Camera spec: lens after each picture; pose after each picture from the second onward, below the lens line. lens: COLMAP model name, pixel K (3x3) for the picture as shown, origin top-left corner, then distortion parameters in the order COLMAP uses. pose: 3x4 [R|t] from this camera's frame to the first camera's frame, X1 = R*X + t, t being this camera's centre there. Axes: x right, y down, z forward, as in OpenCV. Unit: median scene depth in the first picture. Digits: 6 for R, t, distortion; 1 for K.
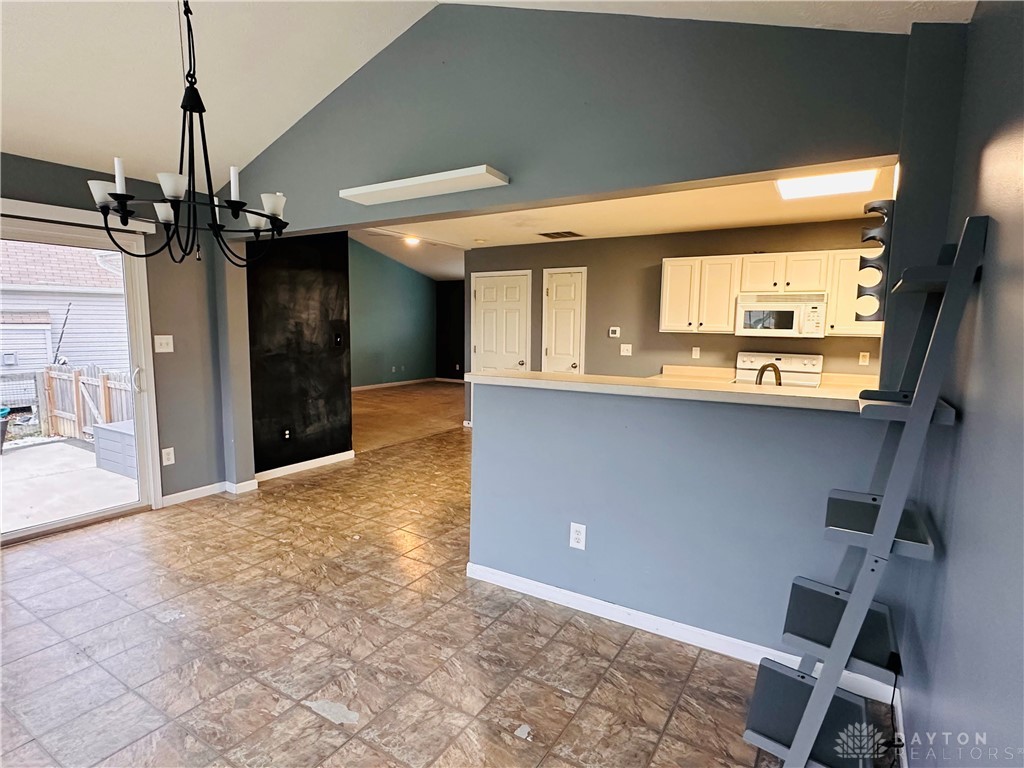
lens RADIAL K [[543.4, 0, 512.0], [0, 543.4, 384.0], [0, 0, 1]] dist [-0.000012, 0.001244]
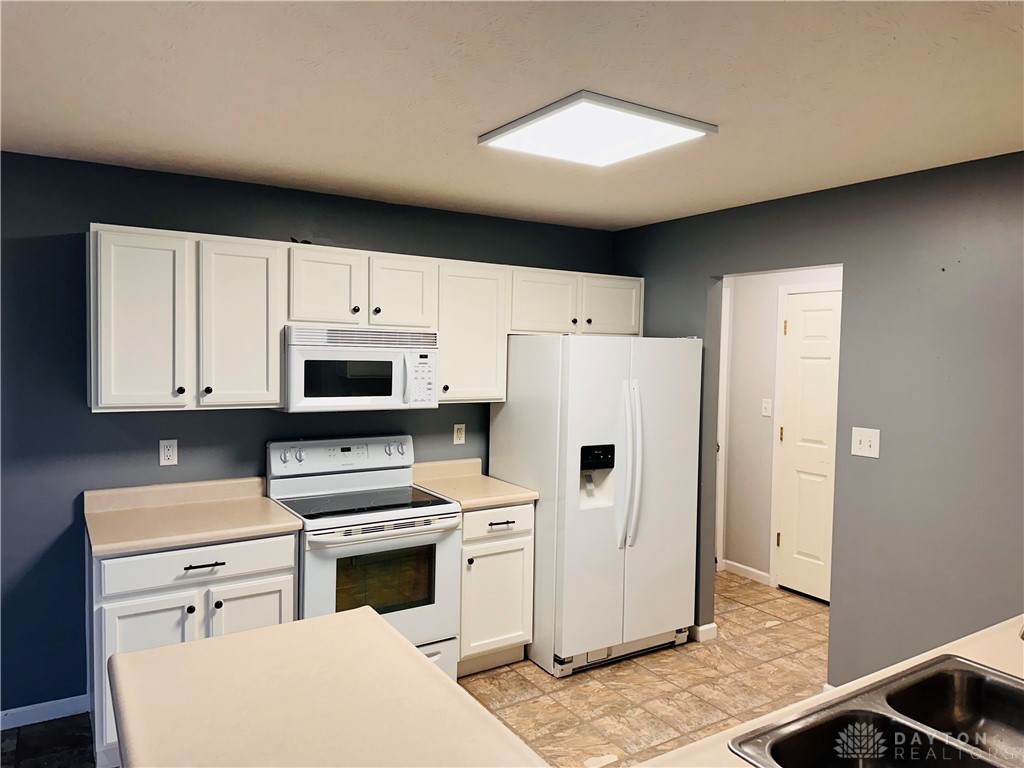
lens RADIAL K [[709.3, 0, 512.0], [0, 709.3, 384.0], [0, 0, 1]] dist [0.146780, -0.227596]
pose [[0.437101, -0.045109, 0.898280, -0.061736], [0.089352, 0.995979, 0.006536, -0.101165], [-0.894963, 0.077406, 0.439374, 0.557330]]
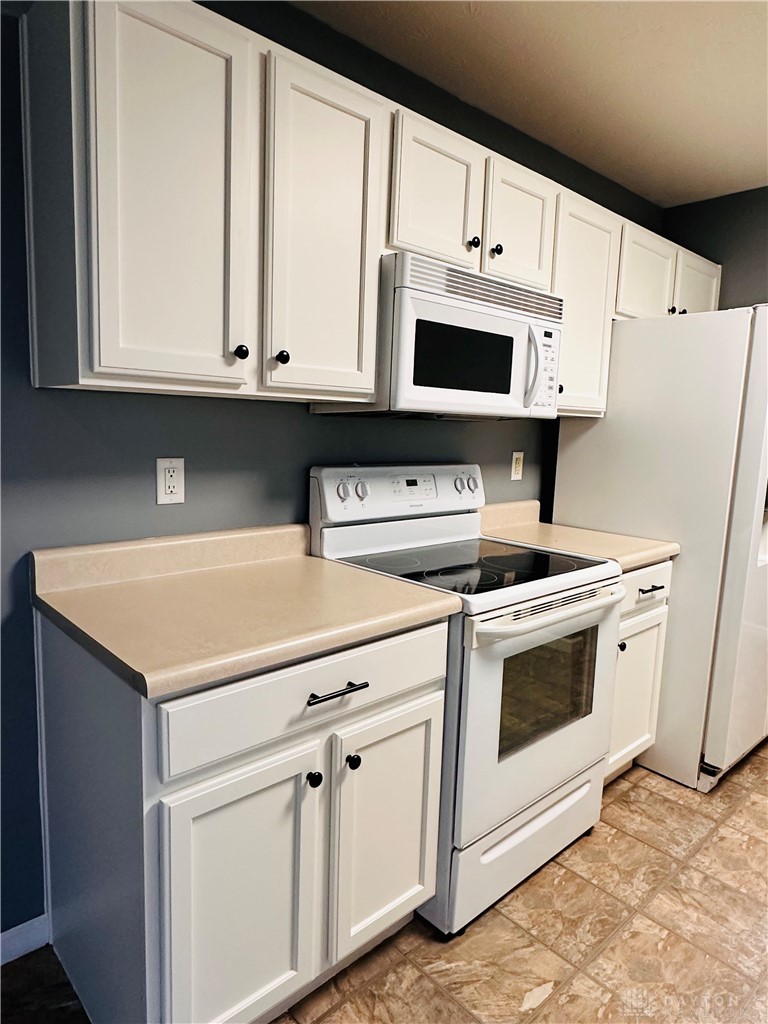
lens RADIAL K [[650.8, 0, 384.0], [0, 650.8, 512.0], [0, 0, 1]] dist [0.000279, -0.000383]
pose [[0.276916, -0.134340, 0.951457, 0.098160], [0.080178, 0.989956, 0.116440, -0.077718], [-0.957543, 0.044042, 0.284905, 0.921593]]
